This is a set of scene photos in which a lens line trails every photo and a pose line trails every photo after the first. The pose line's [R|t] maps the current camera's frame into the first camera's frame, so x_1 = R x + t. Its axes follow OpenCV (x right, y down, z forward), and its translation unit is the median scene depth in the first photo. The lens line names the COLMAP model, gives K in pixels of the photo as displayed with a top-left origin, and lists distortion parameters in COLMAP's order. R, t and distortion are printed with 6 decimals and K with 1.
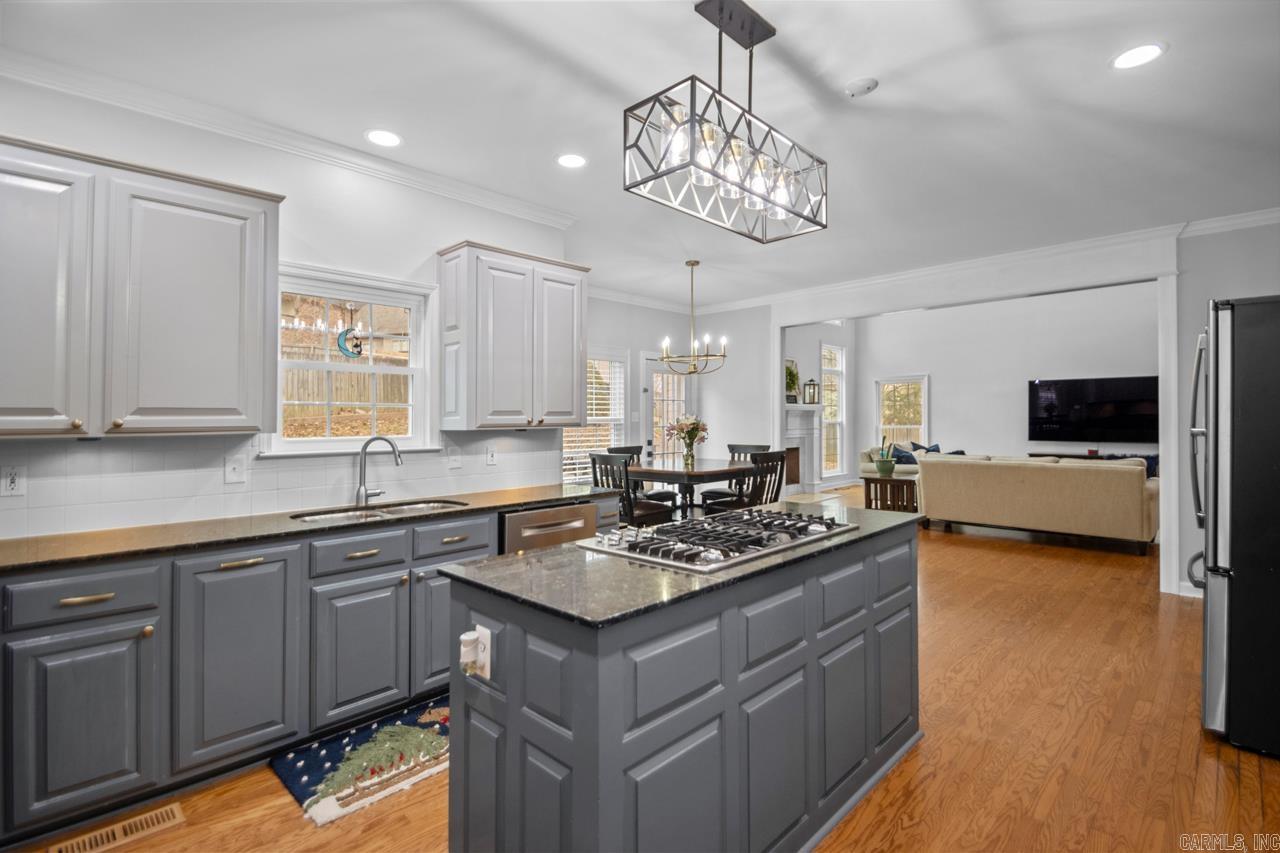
lens RADIAL K [[605.6, 0, 639.7], [0, 605.6, 417.2], [0, 0, 1]] dist [0.016103, -0.017475]
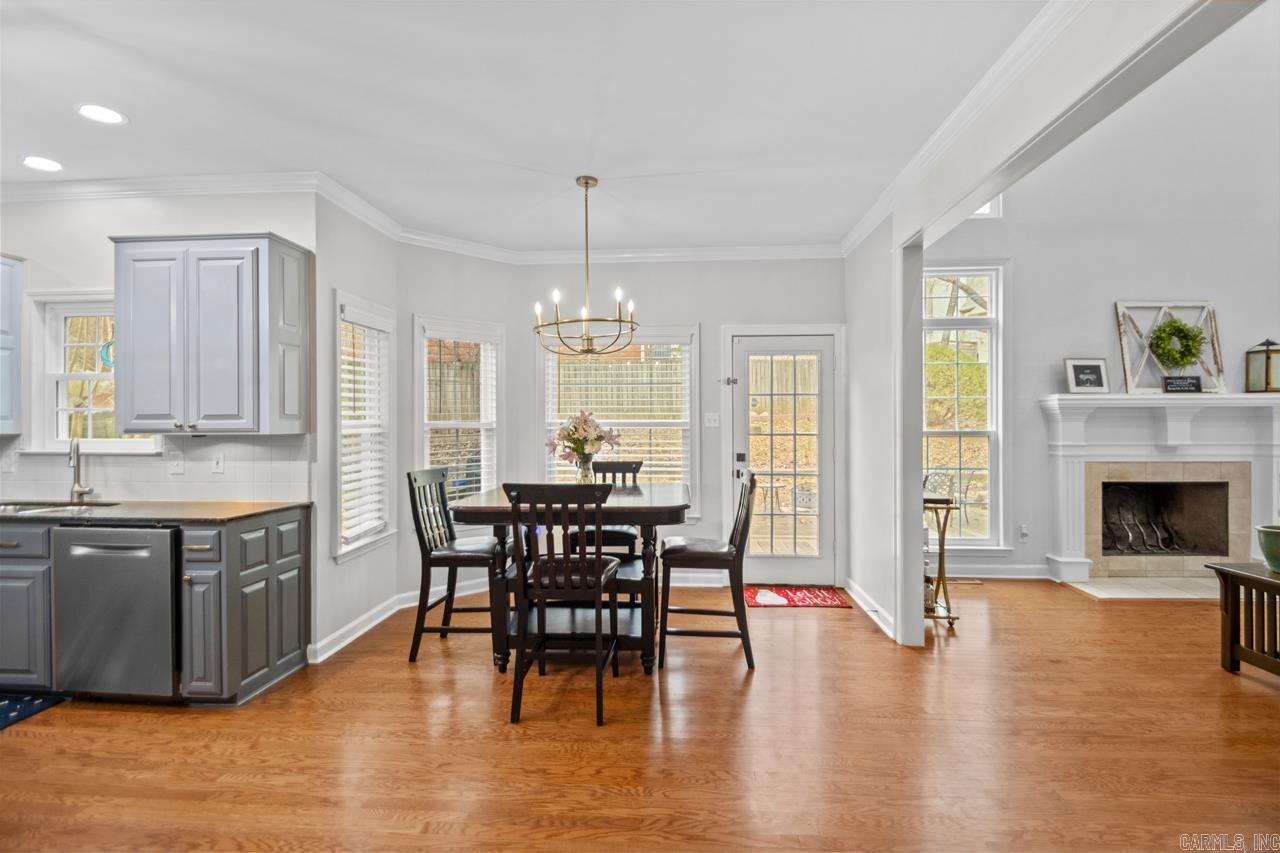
lens RADIAL K [[605.6, 0, 645.3], [0, 605.6, 421.7], [0, 0, 1]] dist [0.016103, -0.017475]
pose [[0.654018, 0.002666, -0.756474, 0.914824], [0.000048, 0.999994, 0.003566, -0.002460], [0.756479, -0.002369, 0.654014, 0.930301]]
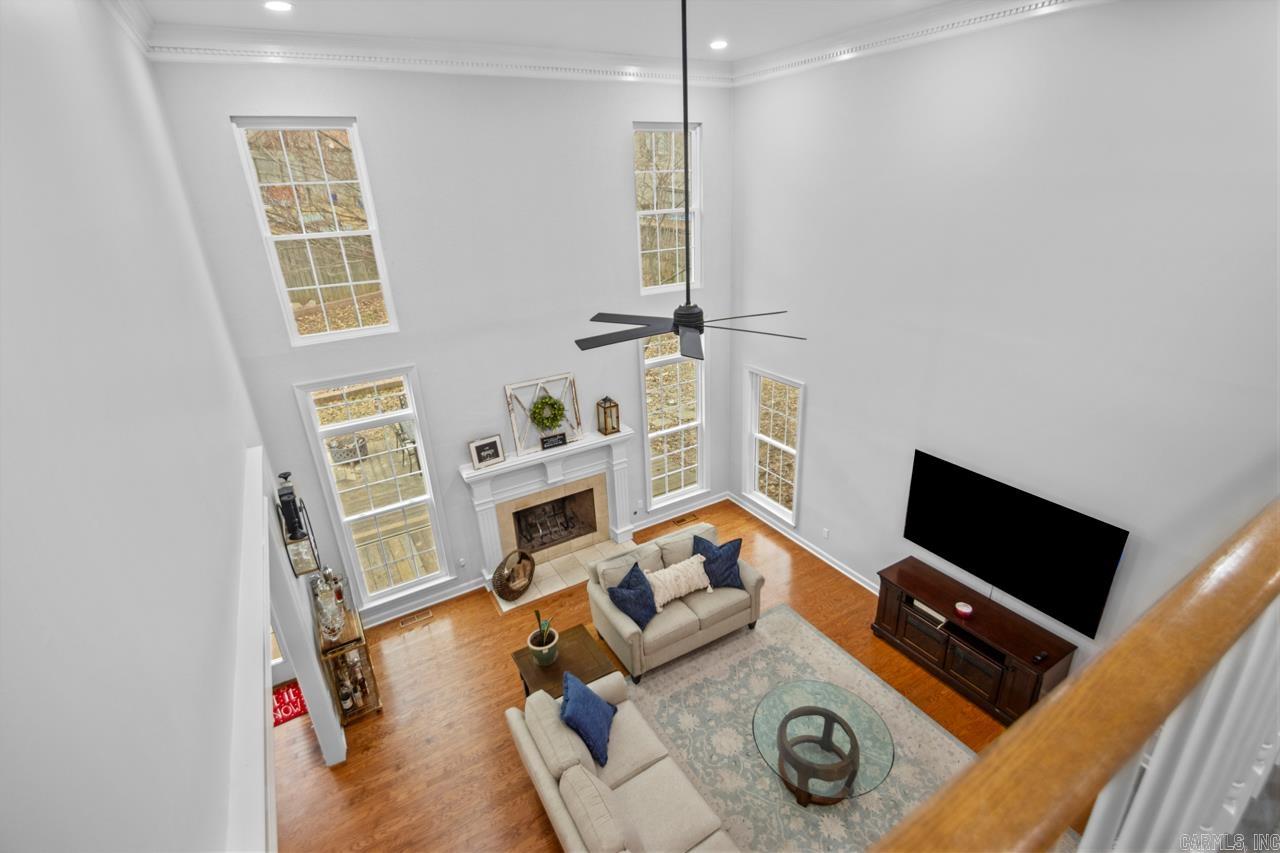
lens RADIAL K [[605.6, 0, 642.7], [0, 605.6, 424.2], [0, 0, 1]] dist [0.016103, -0.017475]
pose [[0.964366, 0.062568, -0.257067, 1.401342], [0.041987, 0.923128, 0.382194, -0.813027], [0.261219, -0.379368, 0.887606, 1.169316]]
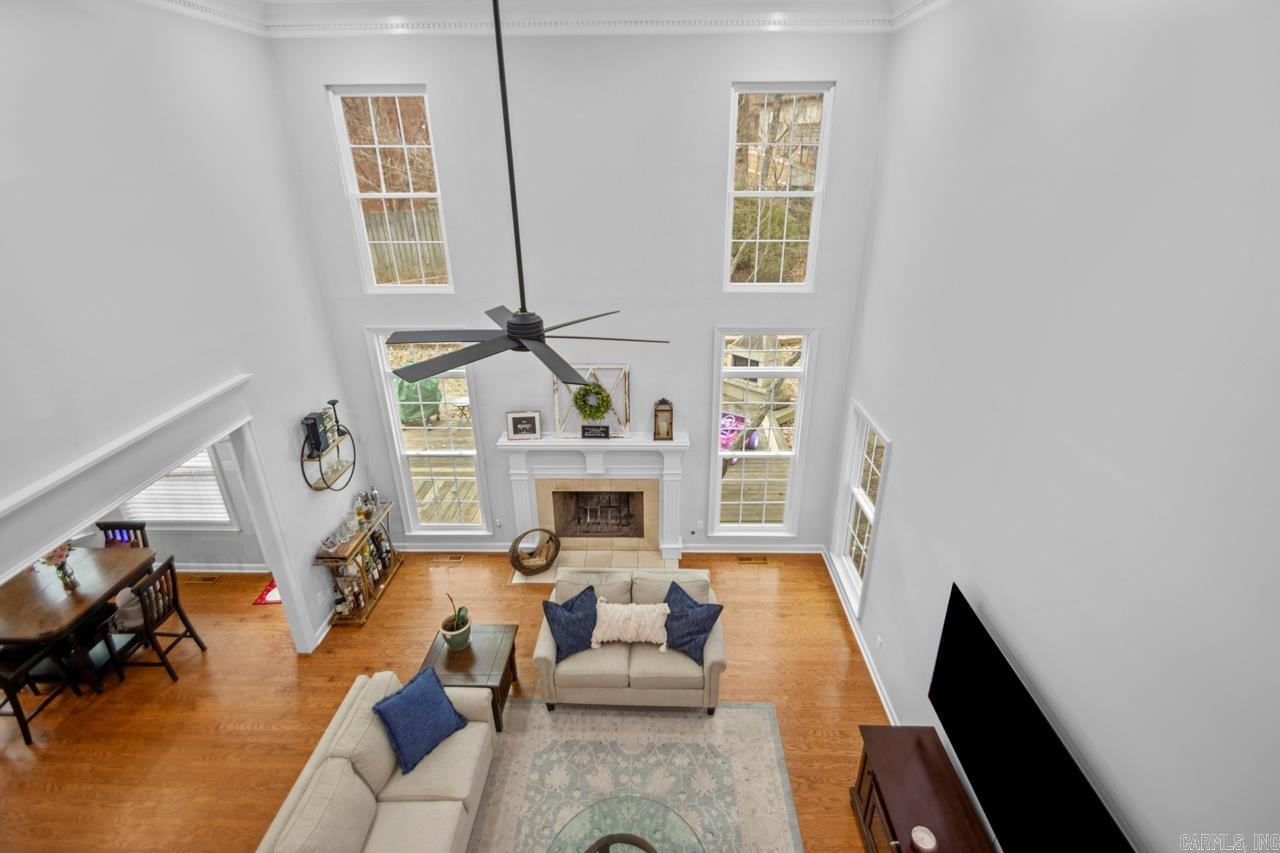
lens RADIAL K [[605.6, 0, 642.4], [0, 605.6, 423.5], [0, 0, 1]] dist [0.016103, -0.017475]
pose [[0.675558, 0.290773, -0.677549, 1.926388], [0.015174, 0.913273, 0.407065, -0.799799], [0.737151, -0.285277, 0.612557, 1.750085]]
